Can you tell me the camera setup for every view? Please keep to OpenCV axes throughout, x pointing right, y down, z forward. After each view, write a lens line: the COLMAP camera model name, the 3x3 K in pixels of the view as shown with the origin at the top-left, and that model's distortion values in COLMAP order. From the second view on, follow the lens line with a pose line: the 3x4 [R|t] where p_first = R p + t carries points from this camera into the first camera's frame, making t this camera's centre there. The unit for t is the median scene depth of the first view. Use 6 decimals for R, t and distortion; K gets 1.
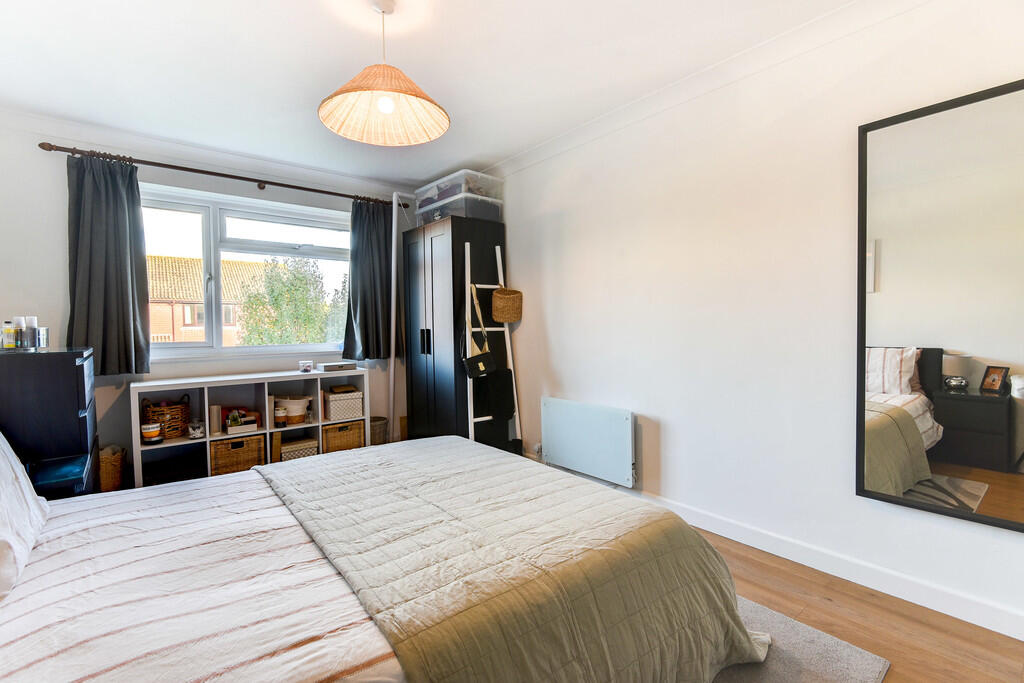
lens RADIAL K [[467.3, 0, 513.2], [0, 467.3, 343.0], [0, 0, 1]] dist [0.005789, -0.004759]
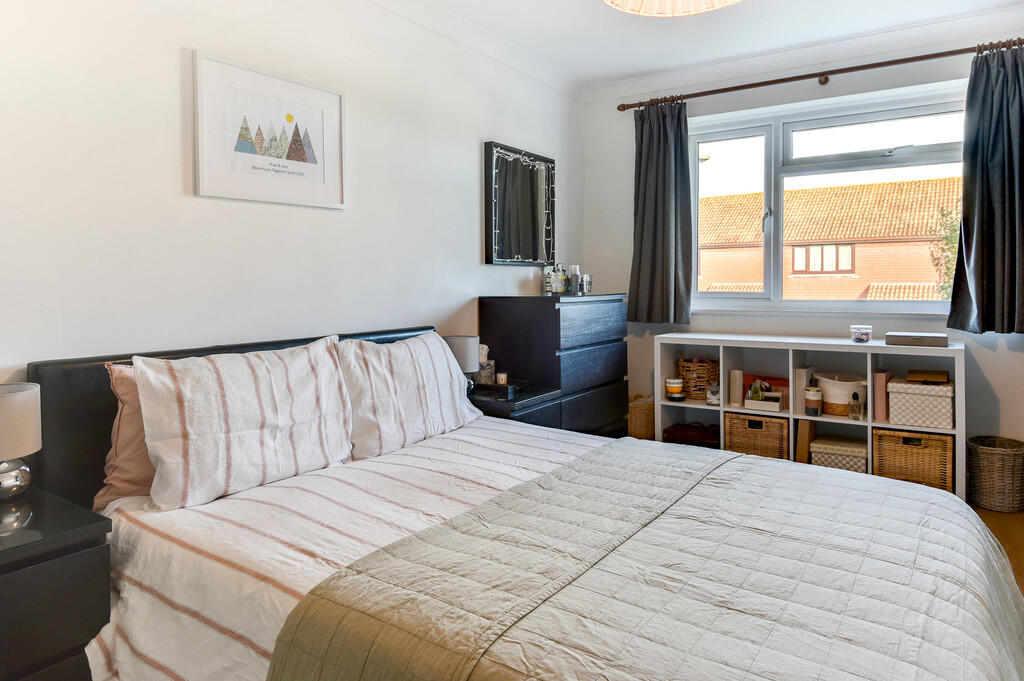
lens RADIAL K [[646.1, 0, 494.4], [0, 646.1, 290.8], [0, 0, 1]] dist [0.002237, -0.008202]
pose [[0.282538, 0.026239, -0.958897, 0.316027], [-0.032355, 0.999318, 0.017812, -0.011456], [0.958710, 0.025993, 0.283194, 0.261071]]
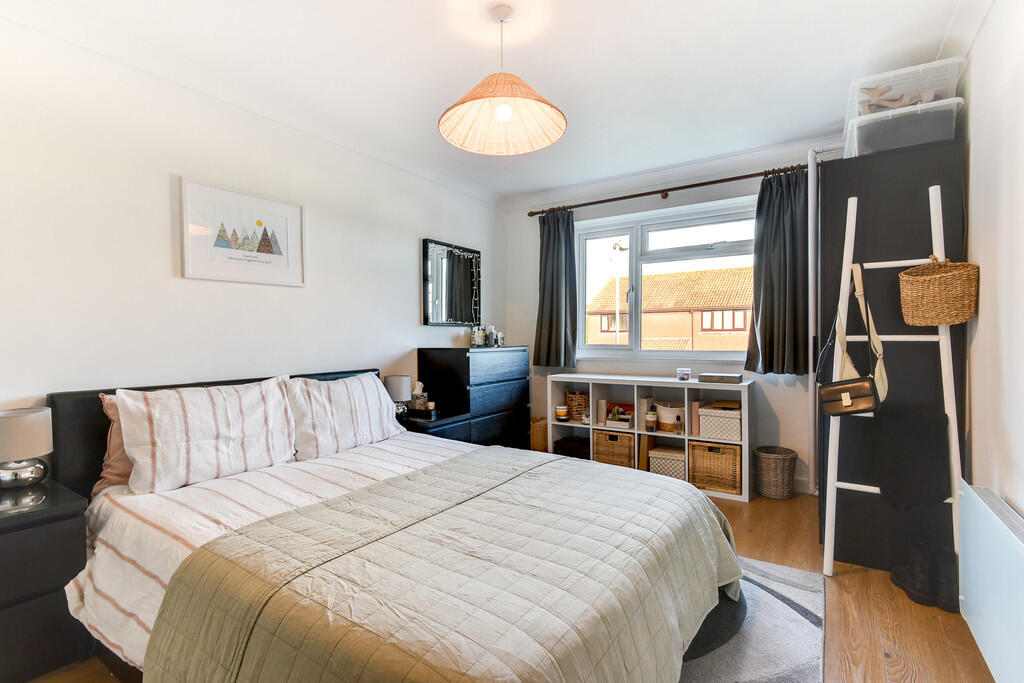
lens RADIAL K [[467.3, 0, 494.5], [0, 467.3, 348.9], [0, 0, 1]] dist [0.005789, -0.004759]
pose [[0.287930, 0.037922, -0.956900, 0.385764], [-0.033458, 0.999004, 0.029524, -0.018161], [0.957067, 0.023515, 0.288912, 0.390813]]
